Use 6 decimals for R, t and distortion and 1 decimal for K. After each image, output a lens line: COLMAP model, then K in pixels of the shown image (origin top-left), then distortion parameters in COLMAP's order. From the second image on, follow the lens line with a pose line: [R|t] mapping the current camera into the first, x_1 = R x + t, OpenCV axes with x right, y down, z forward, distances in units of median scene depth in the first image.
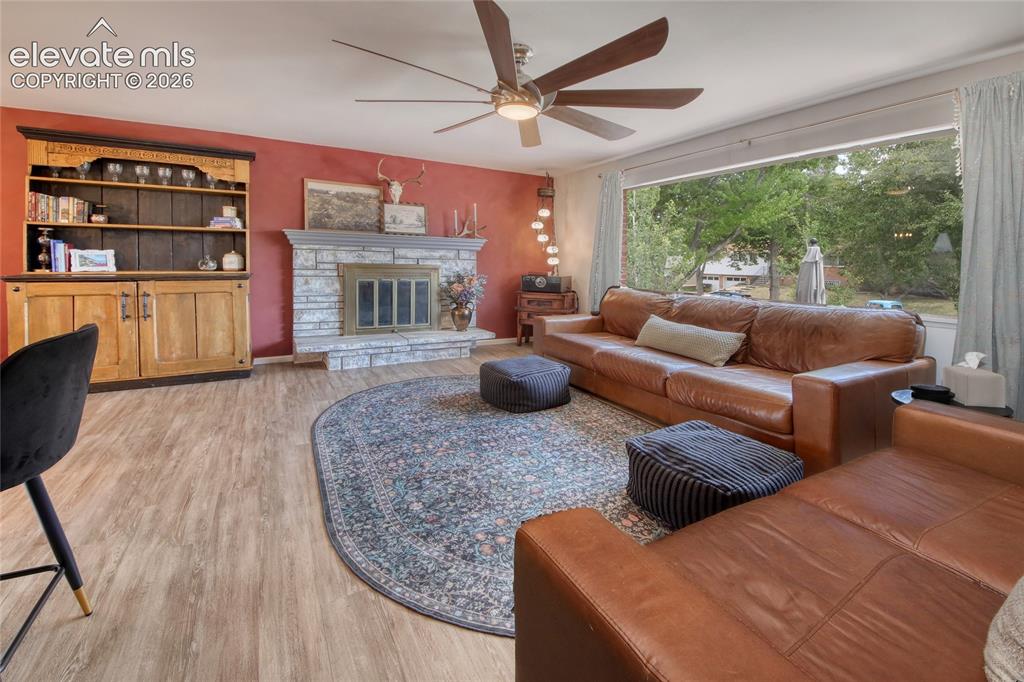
lens RADIAL K [[418.6, 0, 518.4], [0, 418.6, 271.8], [0, 0, 1]] dist [0.009191, -0.000242]
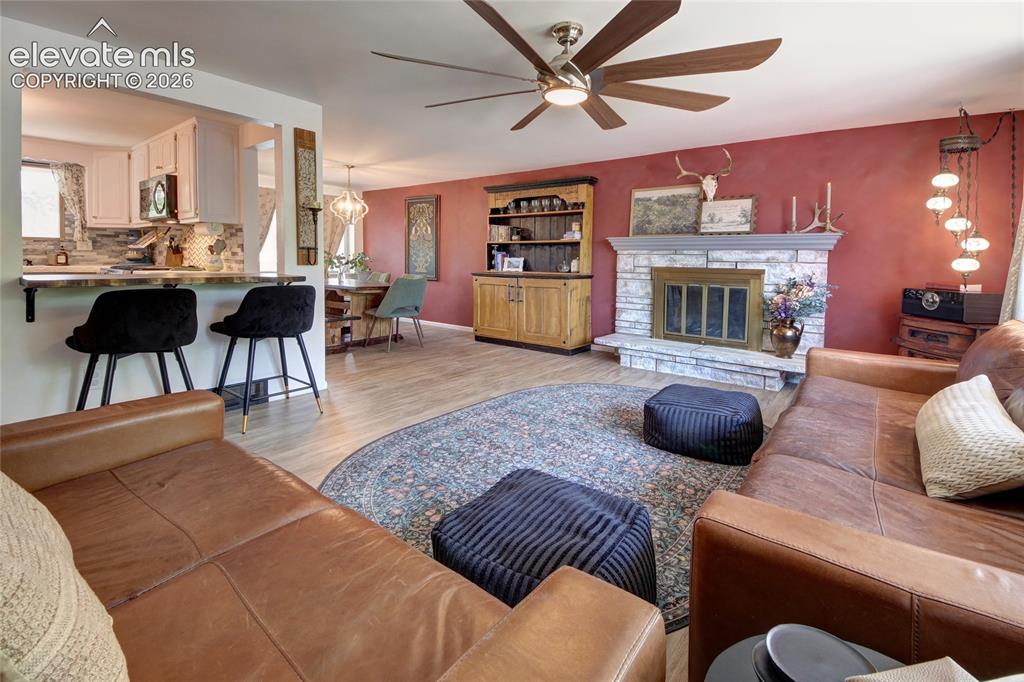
lens RADIAL K [[429.0, 0, 500.6], [0, 429.0, 295.2], [0, 0, 1]] dist [0.021973, 0.000297]
pose [[0.419564, 0.063049, -0.905533, 0.391941], [-0.030278, 0.998002, 0.055458, 0.001366], [0.907220, 0.004149, 0.420635, 0.228355]]
